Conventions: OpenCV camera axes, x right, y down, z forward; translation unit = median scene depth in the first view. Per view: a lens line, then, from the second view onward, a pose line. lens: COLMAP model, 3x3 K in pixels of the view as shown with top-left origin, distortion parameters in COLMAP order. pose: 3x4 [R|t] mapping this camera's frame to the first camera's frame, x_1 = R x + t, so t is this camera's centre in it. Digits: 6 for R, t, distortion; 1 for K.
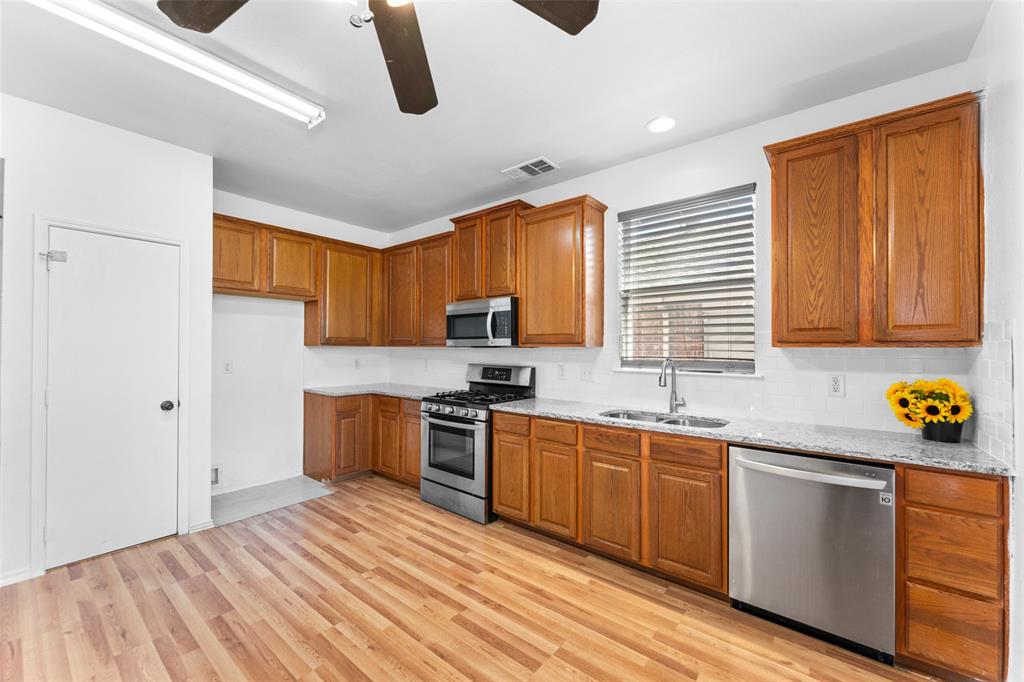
lens RADIAL K [[403.9, 0, 511.1], [0, 403.9, 347.0], [0, 0, 1]] dist [-0.002558, -0.000178]
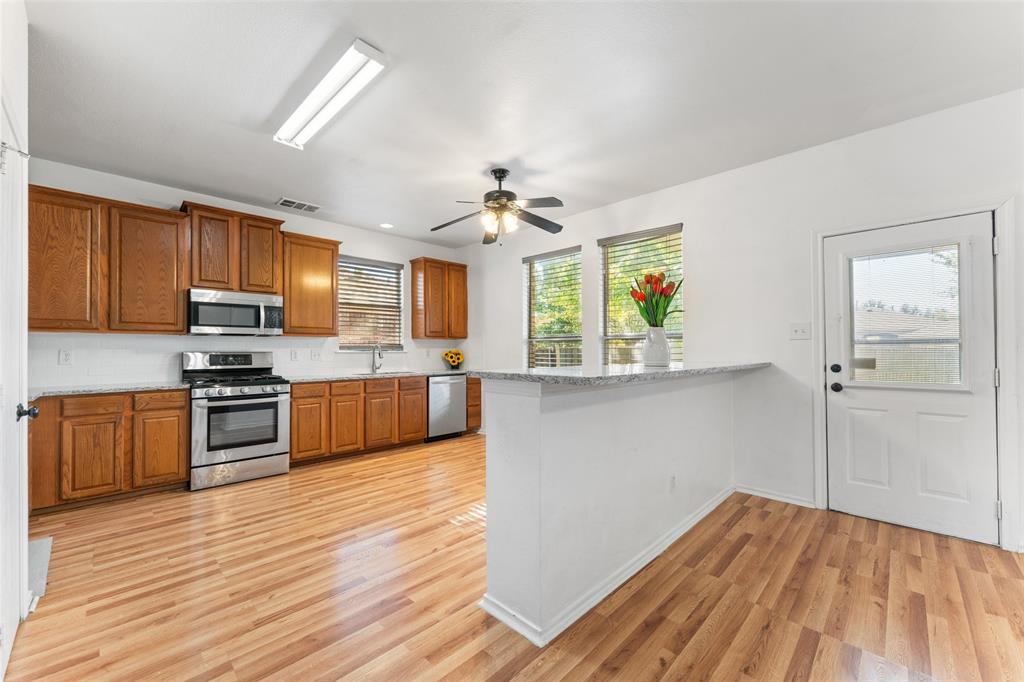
lens RADIAL K [[403.9, 0, 511.1], [0, 403.9, 343.7], [0, 0, 1]] dist [-0.002558, -0.000178]
pose [[0.088566, 0.009843, 0.996022, -1.438982], [-0.000425, 0.999951, -0.009844, 0.045533], [-0.996070, 0.000449, 0.088566, 0.199500]]
